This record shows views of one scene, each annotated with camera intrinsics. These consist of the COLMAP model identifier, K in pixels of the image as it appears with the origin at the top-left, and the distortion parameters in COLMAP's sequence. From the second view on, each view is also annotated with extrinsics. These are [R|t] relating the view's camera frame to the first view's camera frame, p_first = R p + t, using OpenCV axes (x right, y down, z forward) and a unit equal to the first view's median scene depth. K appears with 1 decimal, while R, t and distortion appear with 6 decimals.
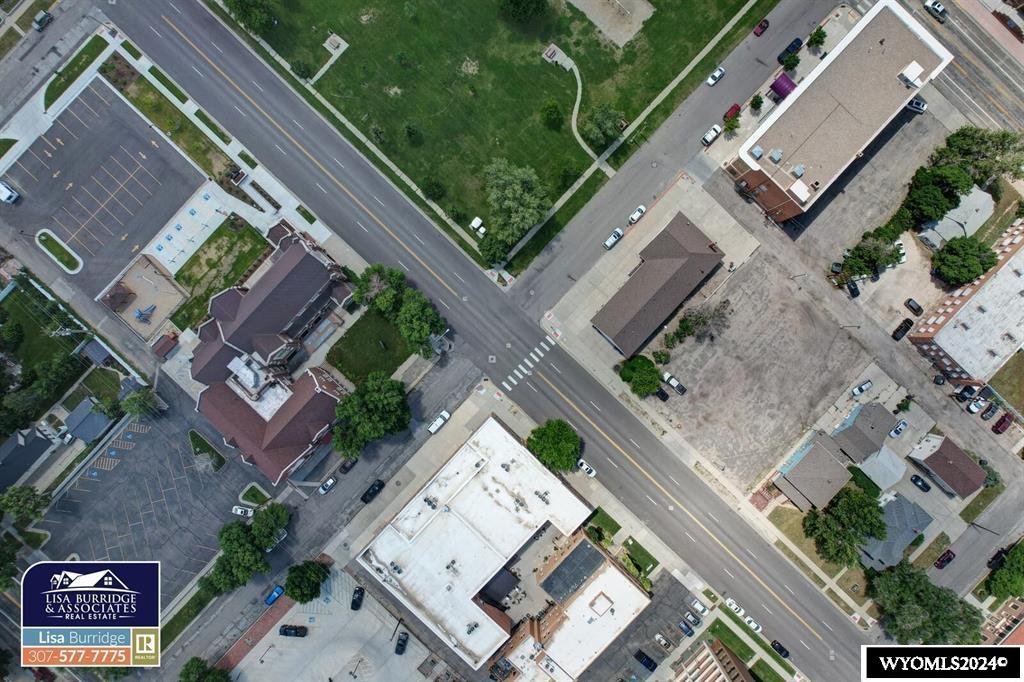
lens RADIAL K [[645.6, 0, 513.6], [0, 645.6, 340.0], [0, 0, 1]] dist [-0.066654, 0.049668]
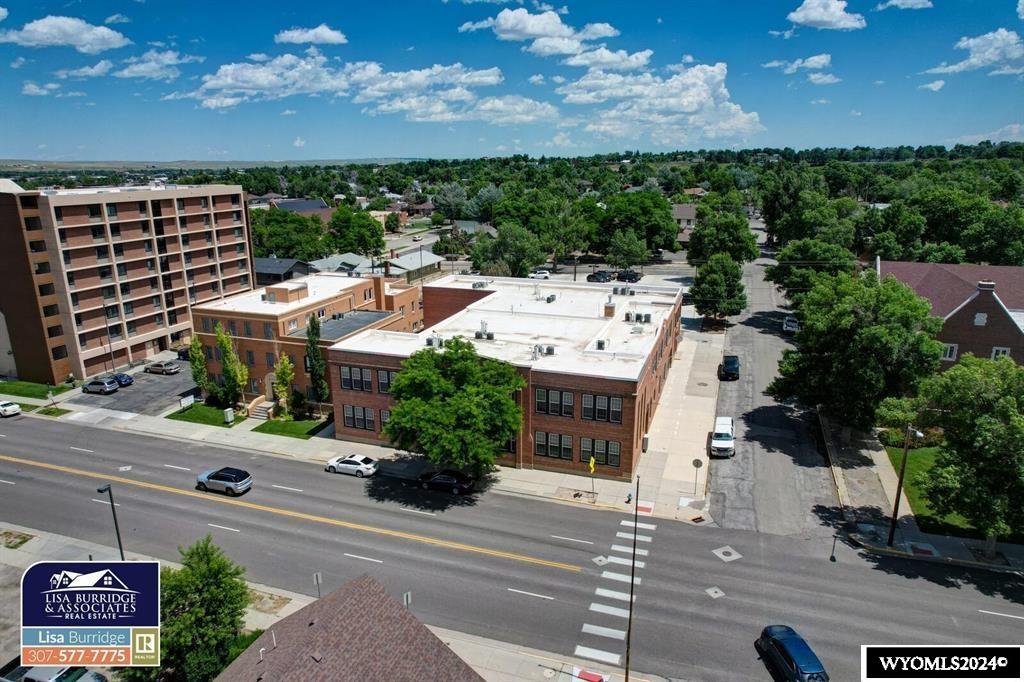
lens RADIAL K [[645.6, 0, 506.1], [0, 645.6, 343.7], [0, 0, 1]] dist [-0.066654, 0.049668]
pose [[-0.914933, 0.105831, -0.389483, 0.175877], [-0.403595, -0.246840, 0.881012, -0.176190], [-0.002902, 0.963260, 0.268555, 0.831822]]
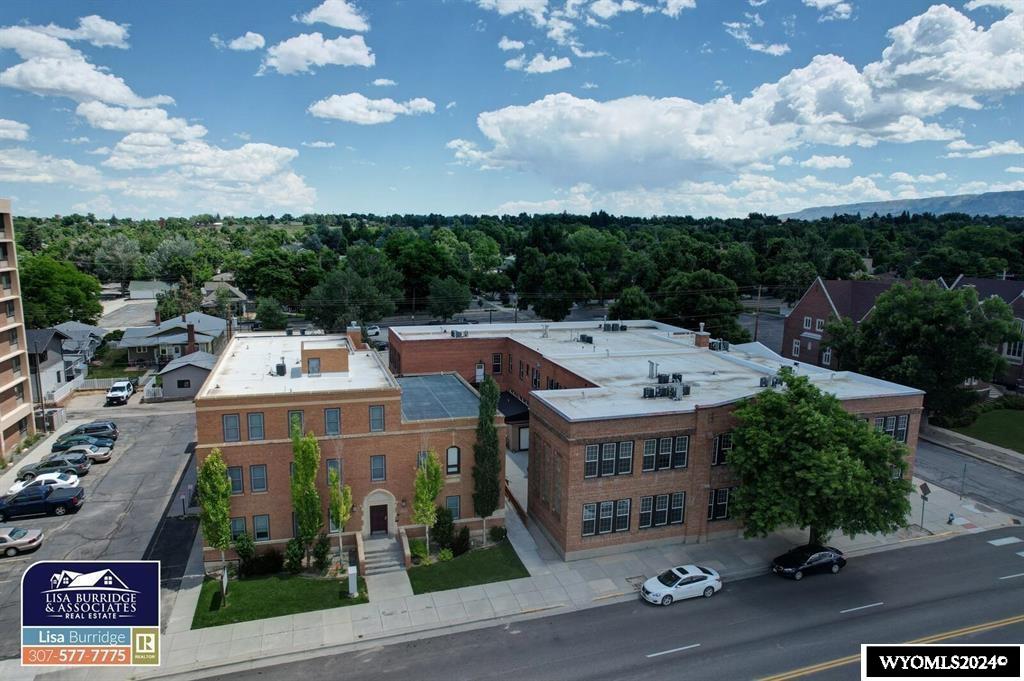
lens RADIAL K [[645.6, 0, 507.4], [0, 645.6, 336.7], [0, 0, 1]] dist [-0.066654, 0.049668]
pose [[-0.485637, 0.120667, -0.865792, 0.369787], [-0.873854, -0.093238, 0.477164, 0.148710], [-0.023147, 0.988305, 0.150726, 0.874085]]
